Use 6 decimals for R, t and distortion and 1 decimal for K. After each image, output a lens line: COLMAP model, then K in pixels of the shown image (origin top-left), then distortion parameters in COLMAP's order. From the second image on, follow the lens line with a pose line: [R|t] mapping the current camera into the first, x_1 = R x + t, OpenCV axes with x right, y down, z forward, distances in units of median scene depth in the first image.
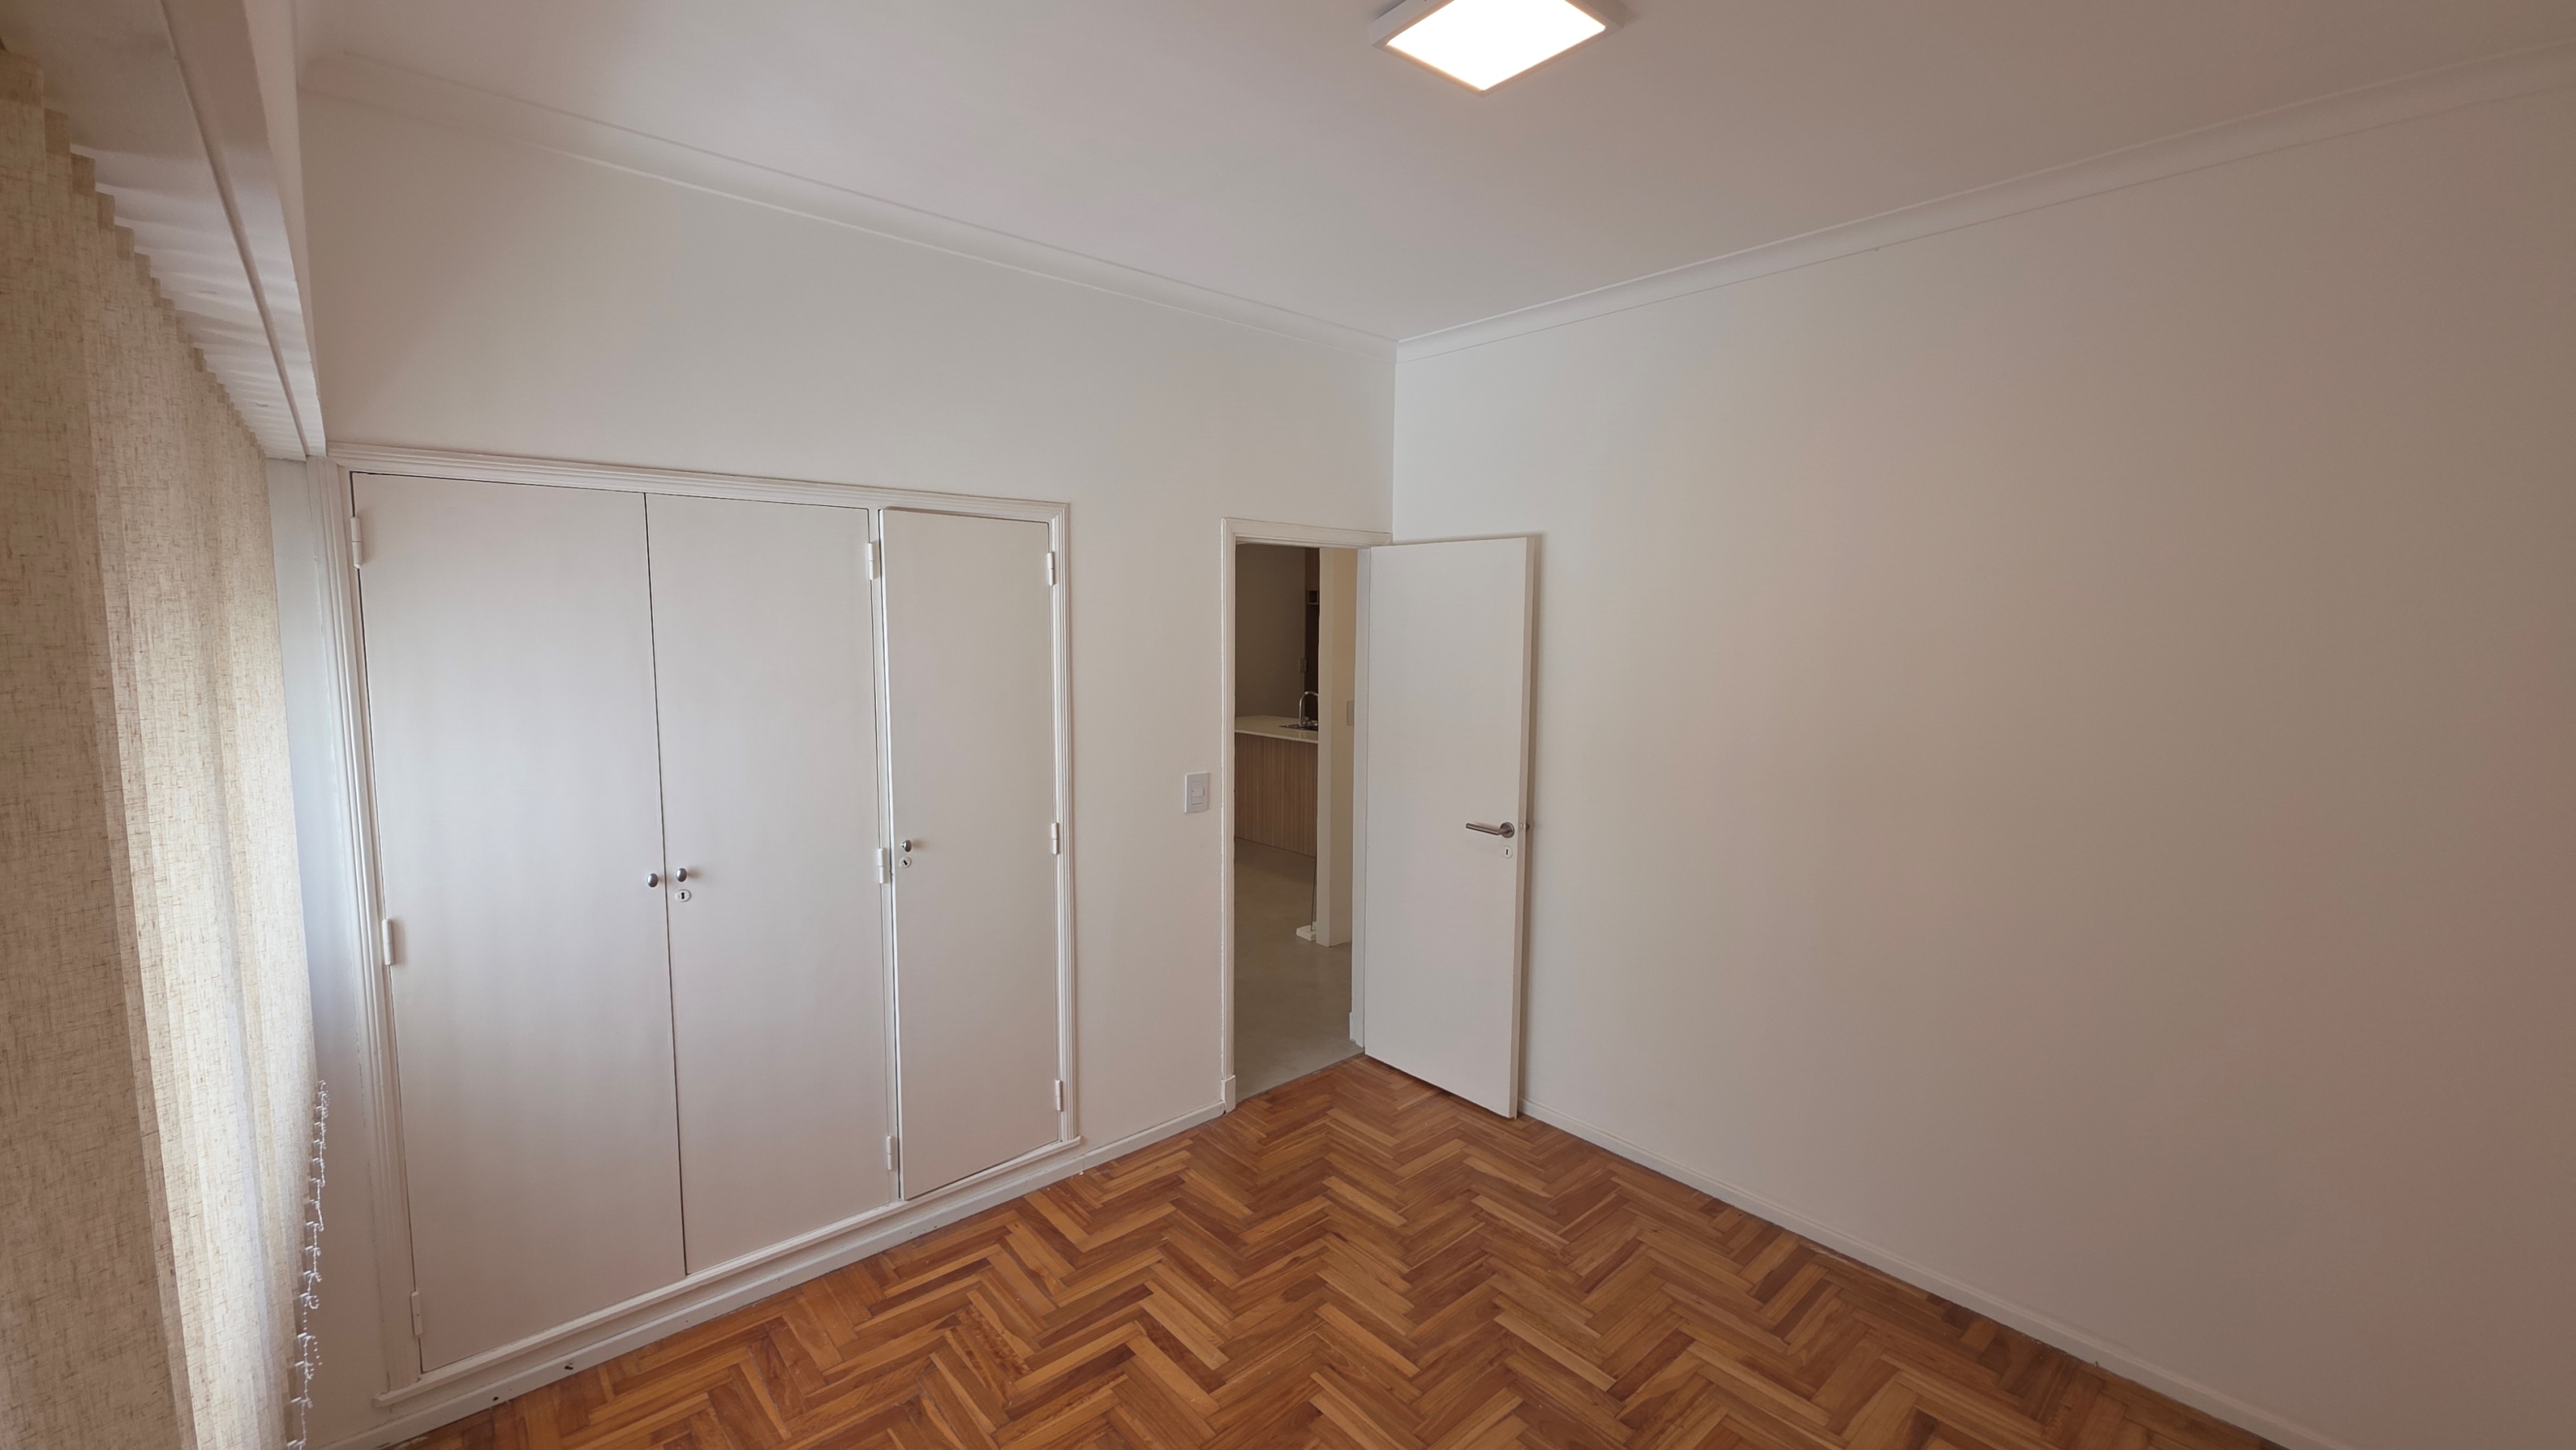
lens RADIAL K [[1028.0, 0, 1288.4], [0, 1028.0, 733.1], [0, 0, 1]] dist [0.008622, -0.005094]
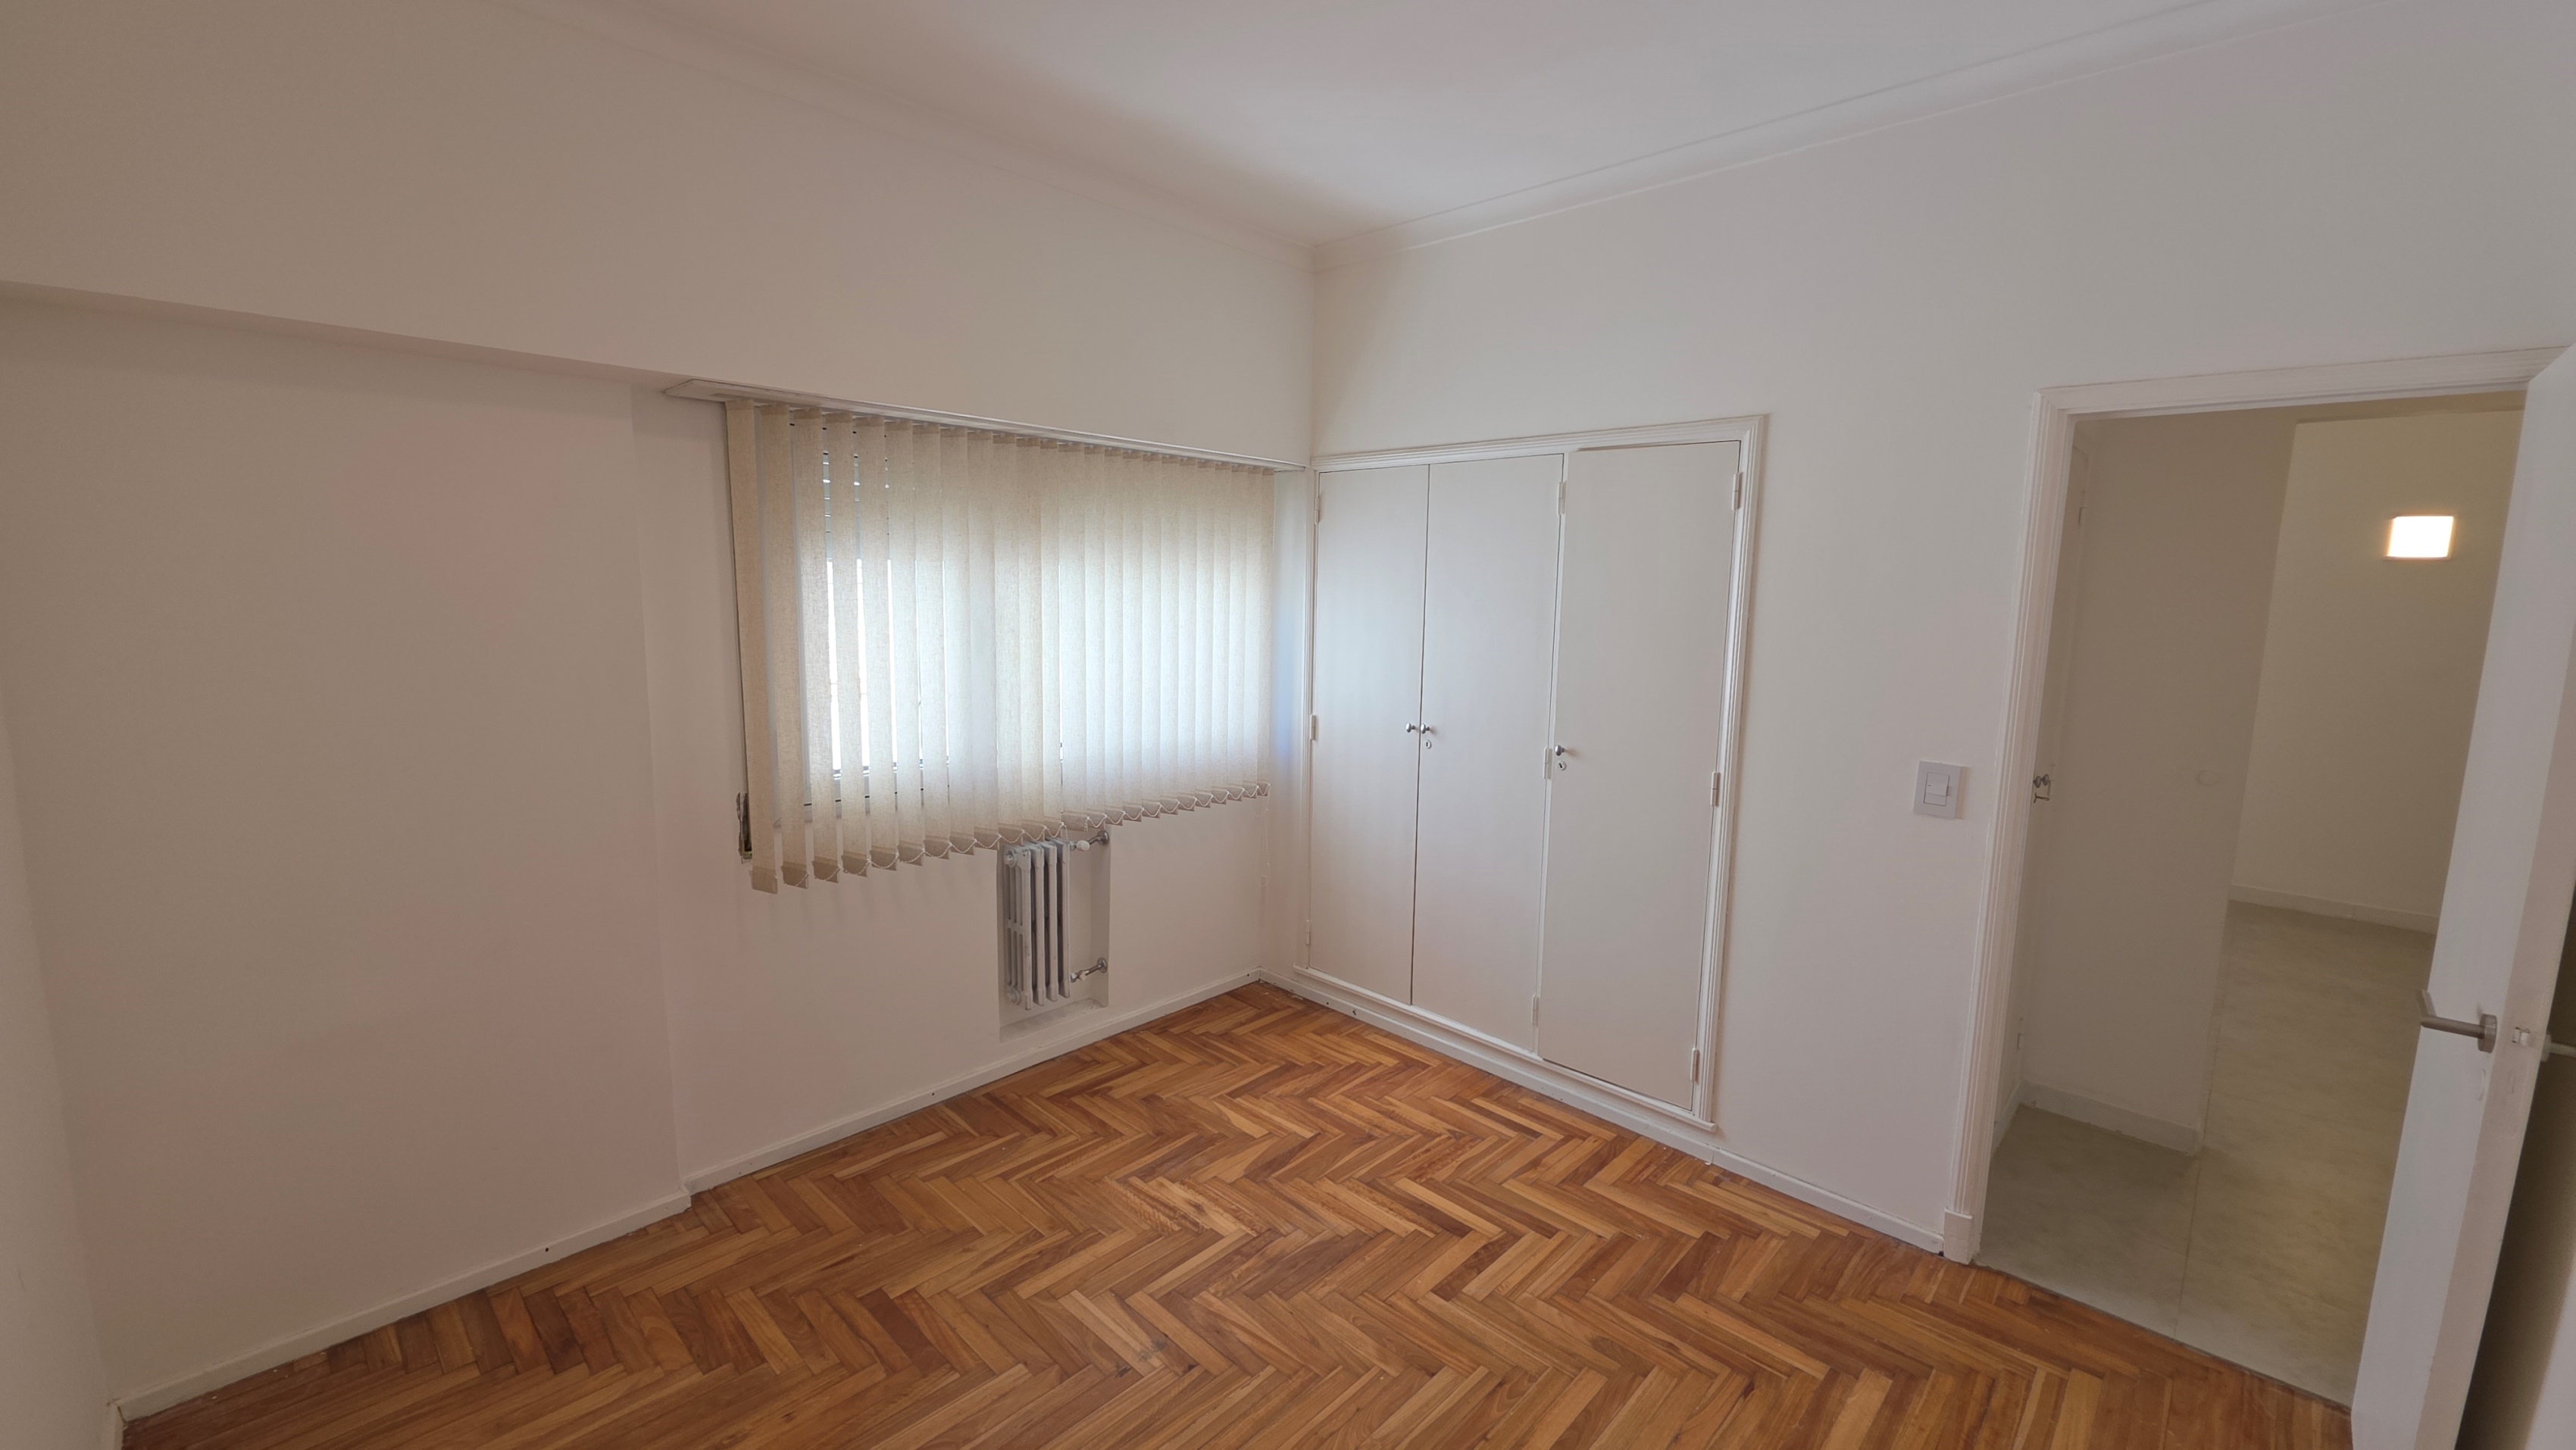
lens RADIAL K [[1028.0, 0, 1290.9], [0, 1028.0, 730.8], [0, 0, 1]] dist [0.008622, -0.005094]
pose [[0.075097, 0.140768, -0.987190, 0.716217], [-0.131498, 0.982738, 0.130130, -0.019840], [0.988468, 0.120041, 0.092311, 0.592139]]
